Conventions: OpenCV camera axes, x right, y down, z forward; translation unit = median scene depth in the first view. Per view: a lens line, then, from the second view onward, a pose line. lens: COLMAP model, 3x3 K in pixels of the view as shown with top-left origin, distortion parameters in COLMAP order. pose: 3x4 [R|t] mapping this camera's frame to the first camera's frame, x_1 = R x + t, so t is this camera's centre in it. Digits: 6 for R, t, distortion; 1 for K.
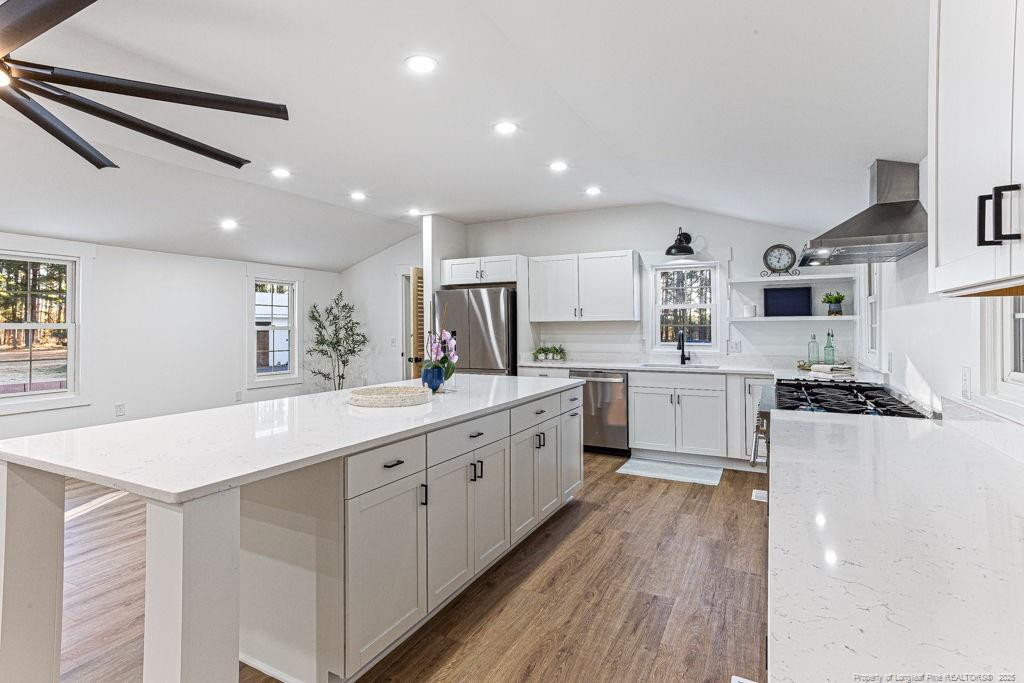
lens RADIAL K [[510.1, 0, 517.7], [0, 510.1, 331.1], [0, 0, 1]] dist [-0.004383, 0.012716]
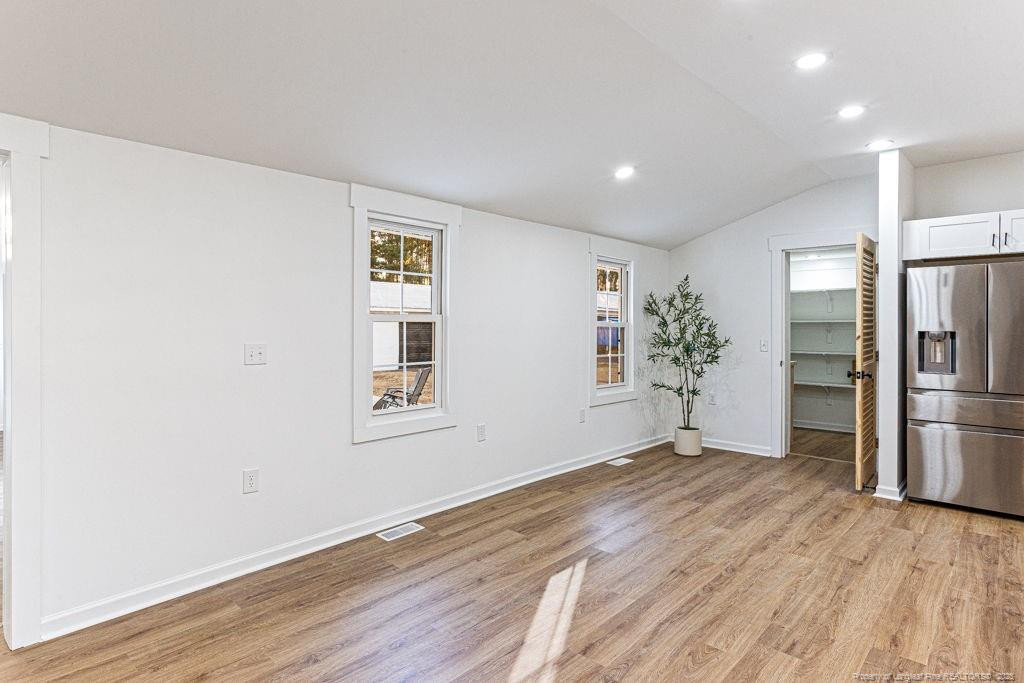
lens RADIAL K [[556.9, 0, 515.7], [0, 556.9, 339.9], [0, 0, 1]] dist [-0.001892, 0.001273]
pose [[0.970053, 0.015759, -0.242380, -0.586889], [-0.011567, 0.999758, 0.018707, 0.004619], [0.242616, -0.015343, 0.970001, 0.256873]]
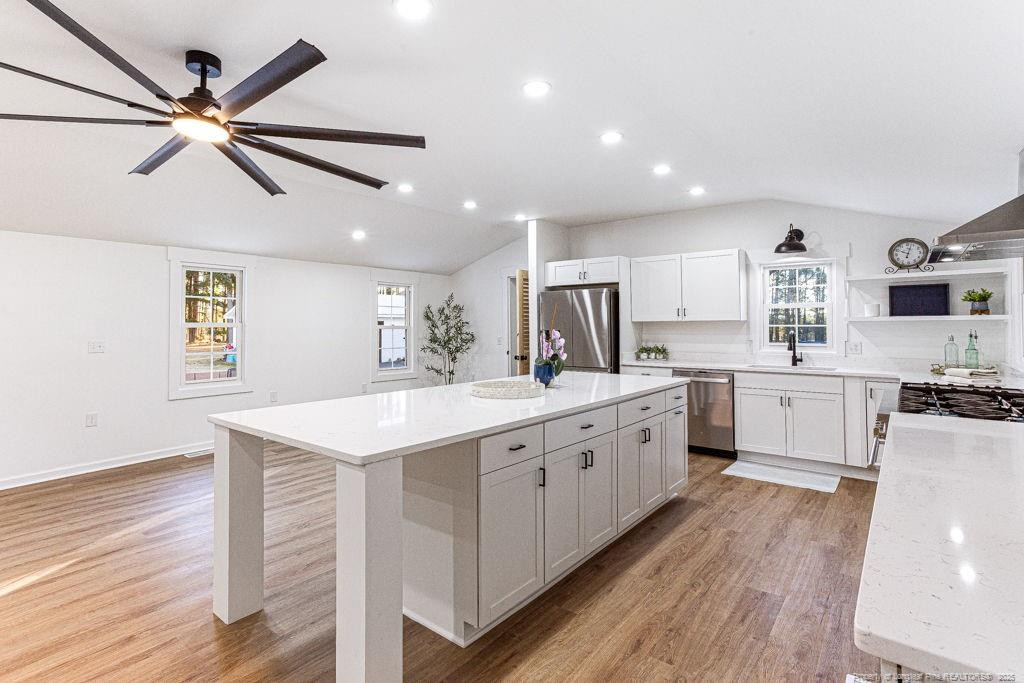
lens RADIAL K [[510.1, 0, 518.7], [0, 510.1, 326.3], [0, 0, 1]] dist [-0.004383, 0.012716]
pose [[0.982864, 0.002086, -0.184319, -0.012650], [-0.003555, 0.999964, -0.007640, -0.000317], [0.184297, 0.008164, 0.982837, -0.048943]]
